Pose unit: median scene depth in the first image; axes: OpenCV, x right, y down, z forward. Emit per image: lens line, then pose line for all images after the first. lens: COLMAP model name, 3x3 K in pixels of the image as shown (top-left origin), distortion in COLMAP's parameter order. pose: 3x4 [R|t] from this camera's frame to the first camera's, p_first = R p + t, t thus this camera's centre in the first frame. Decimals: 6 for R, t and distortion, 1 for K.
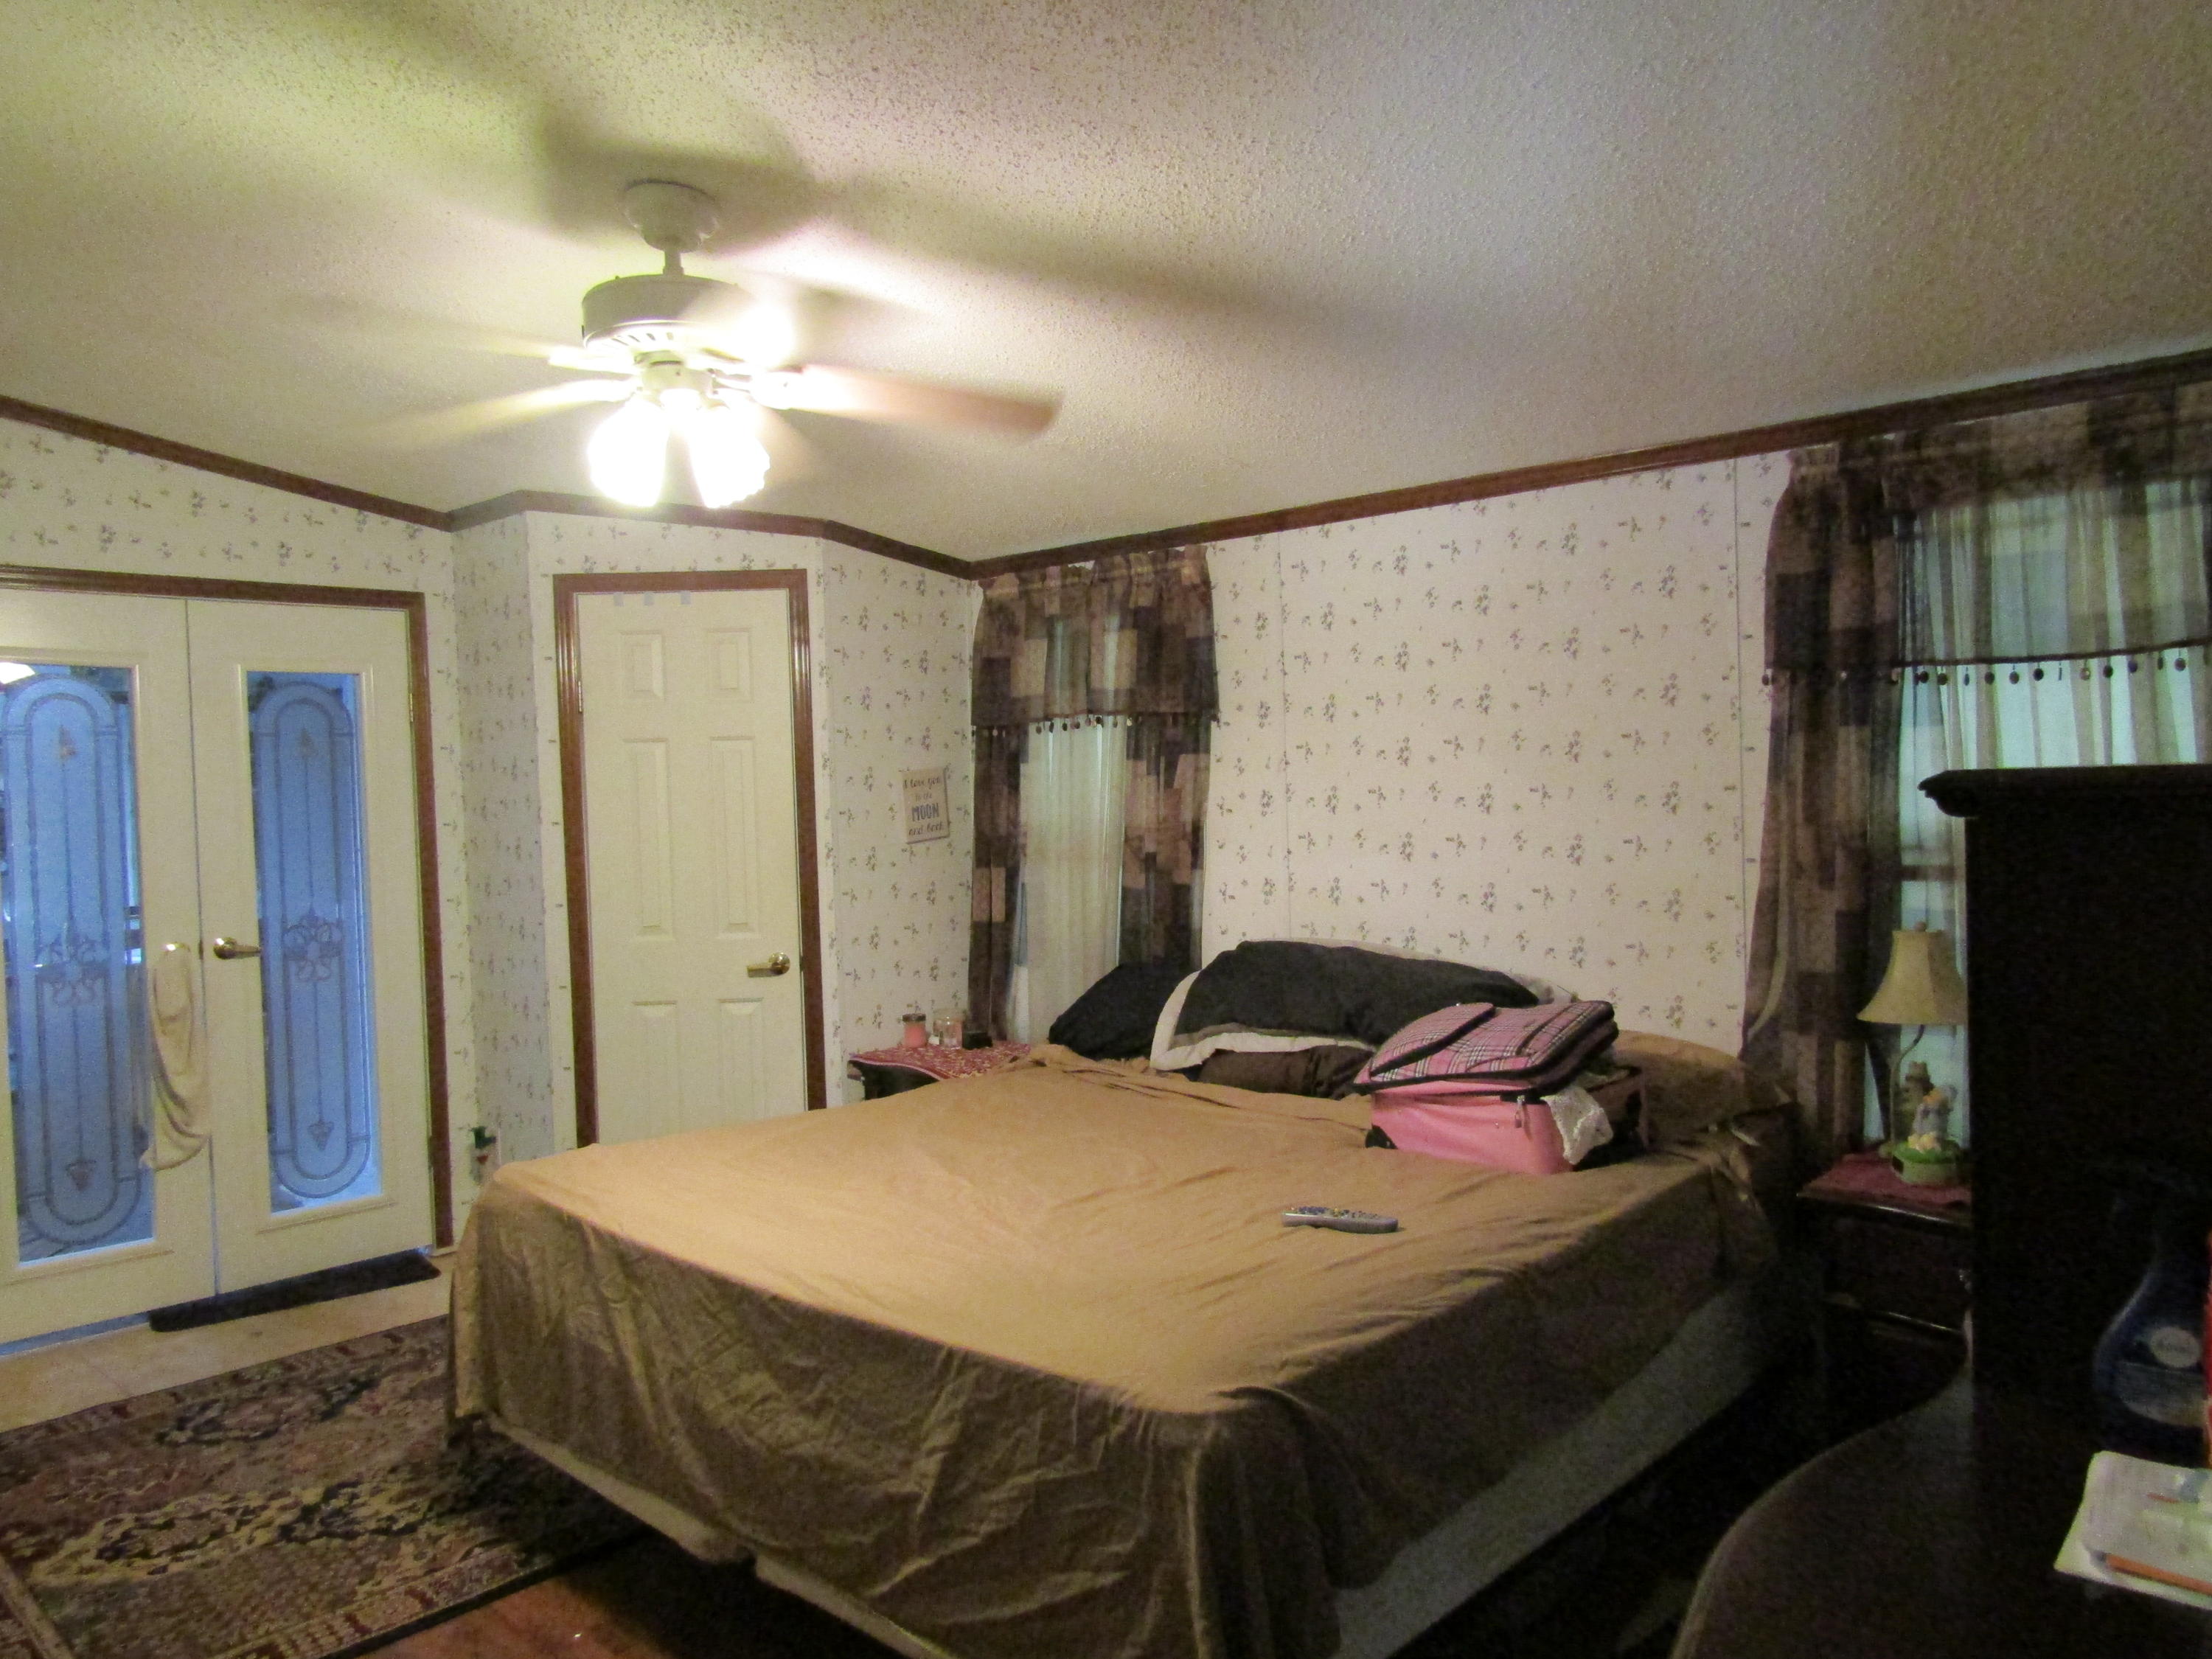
lens RADIAL K [[1579.1, 0, 1106.7], [0, 1579.1, 824.1], [0, 0, 1]] dist [-0.011760, 0.006509]
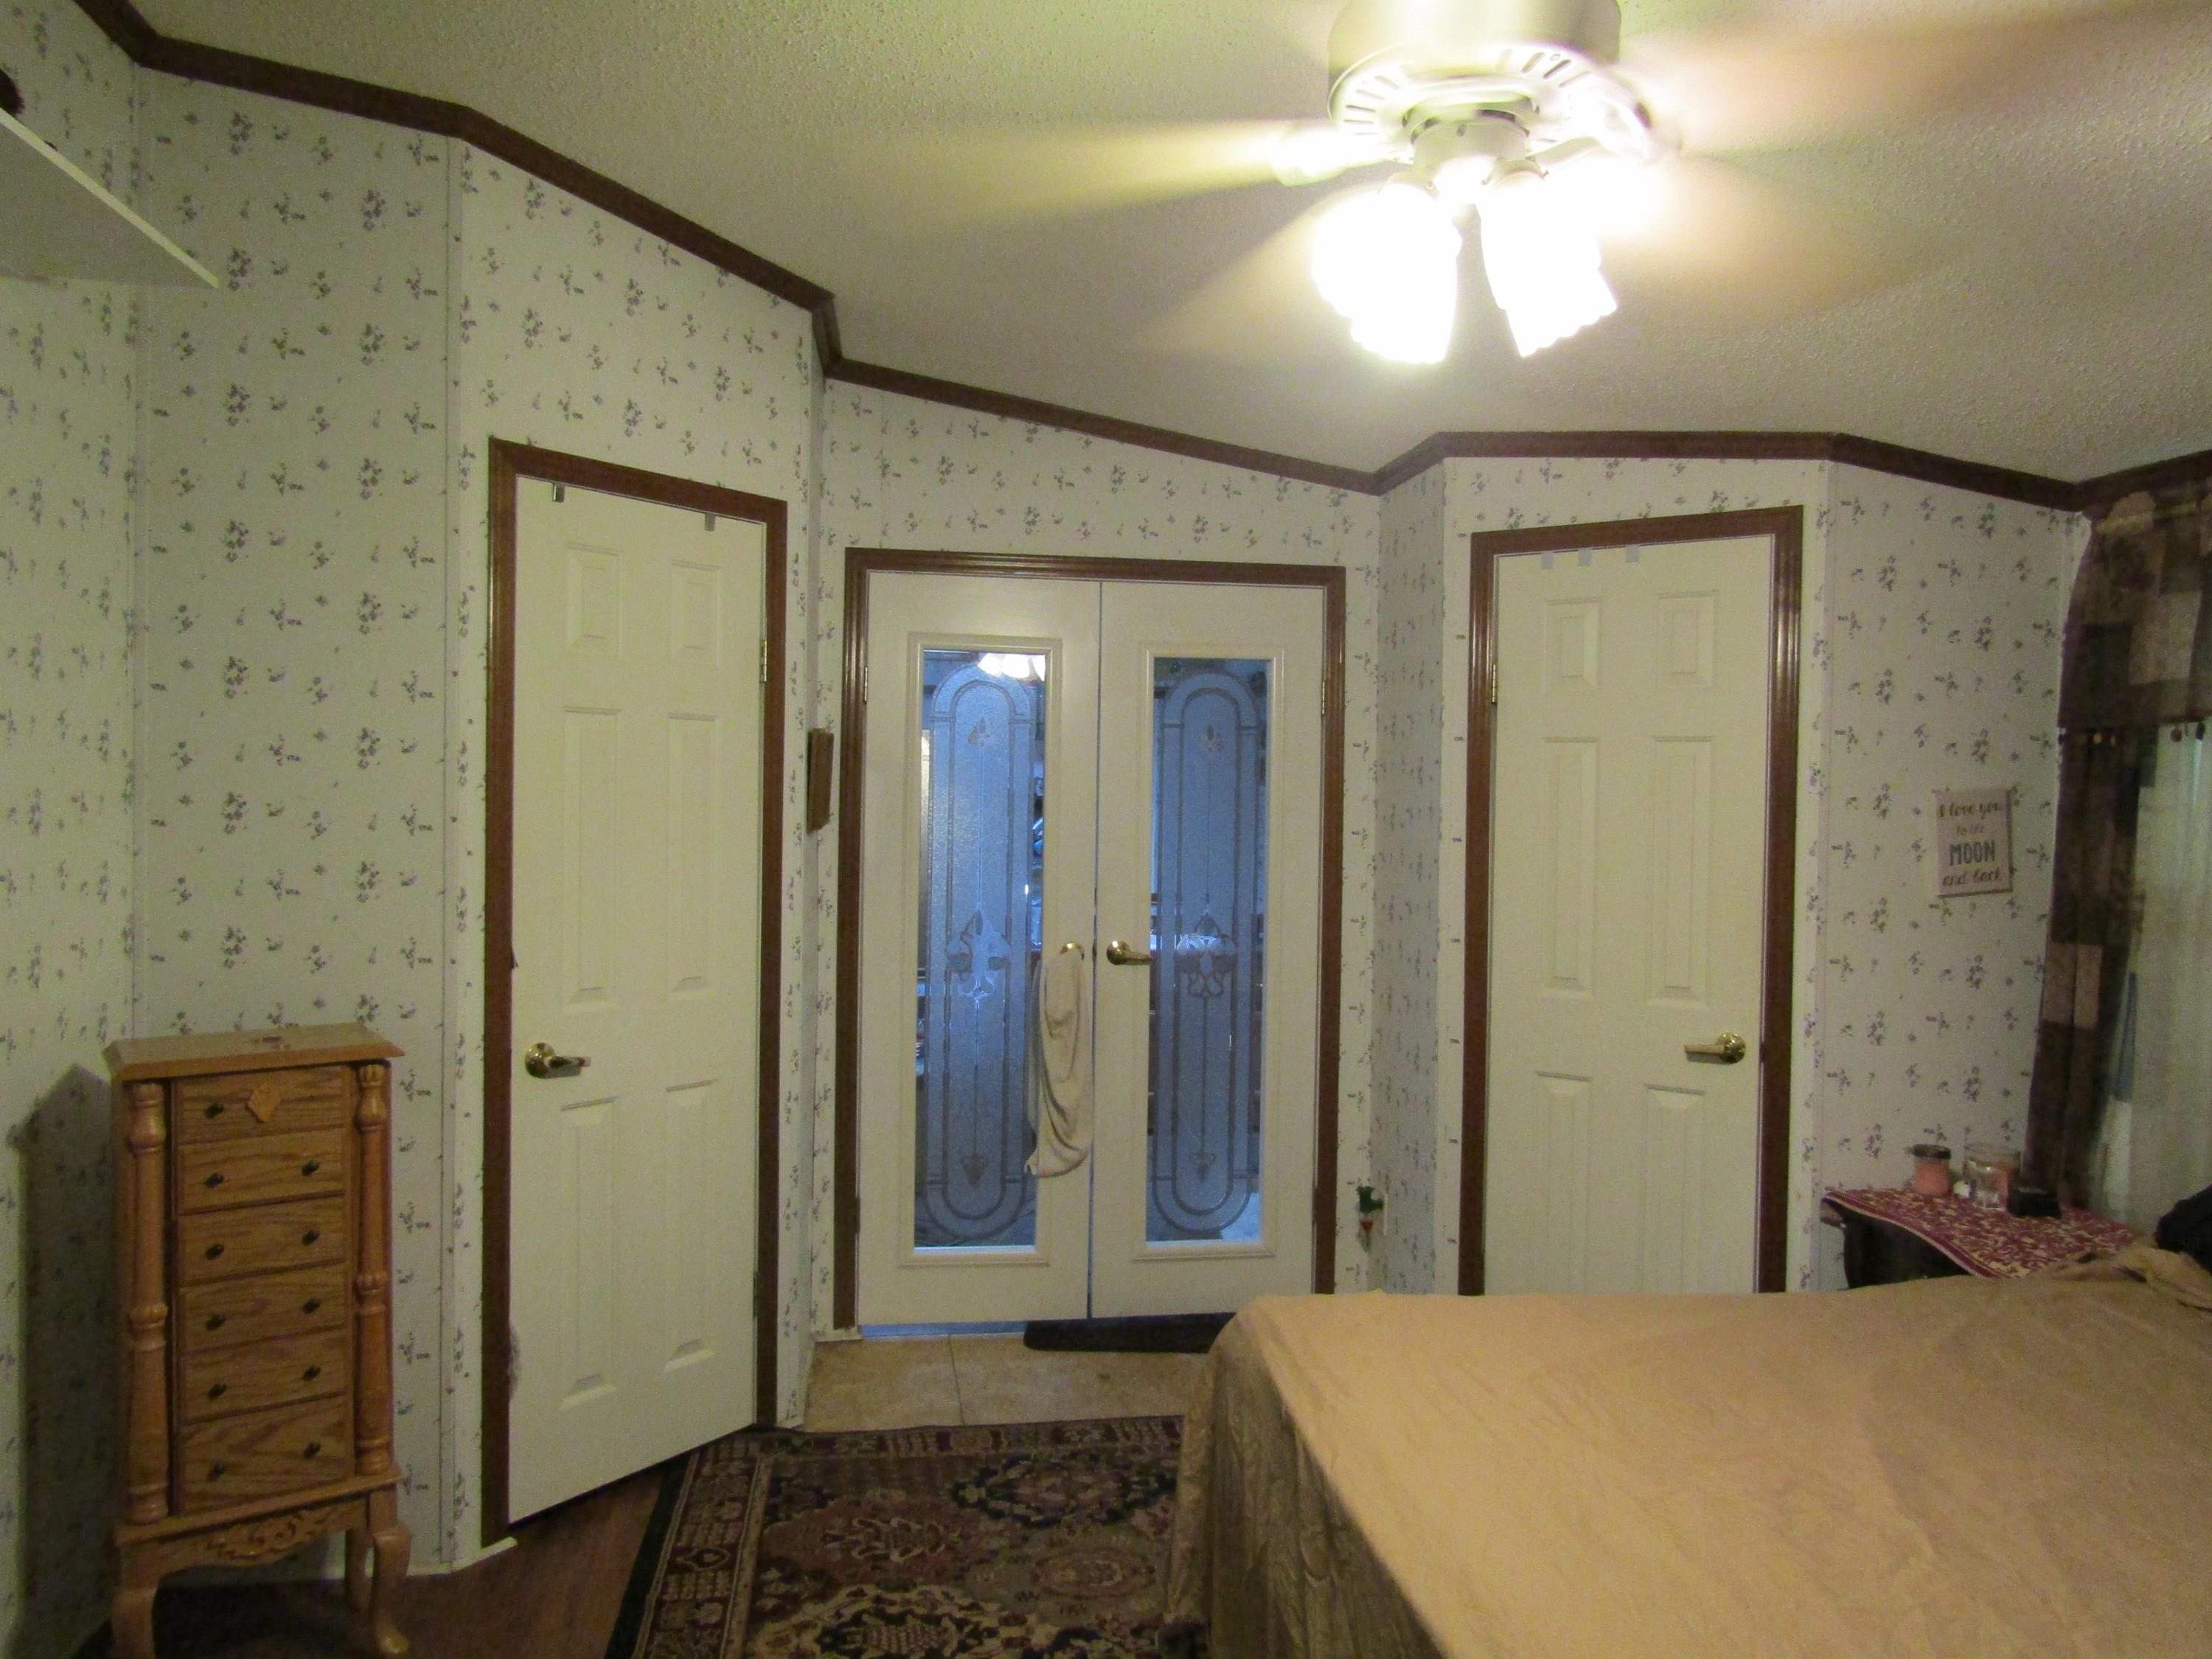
lens RADIAL K [[1579.1, 0, 1110.6], [0, 1579.1, 831.3], [0, 0, 1]] dist [-0.011760, 0.006509]
pose [[0.792181, 0.053583, -0.607930, 0.003741], [-0.054107, 0.998382, 0.017492, -0.009112], [0.607884, 0.019037, 0.793798, 0.242252]]
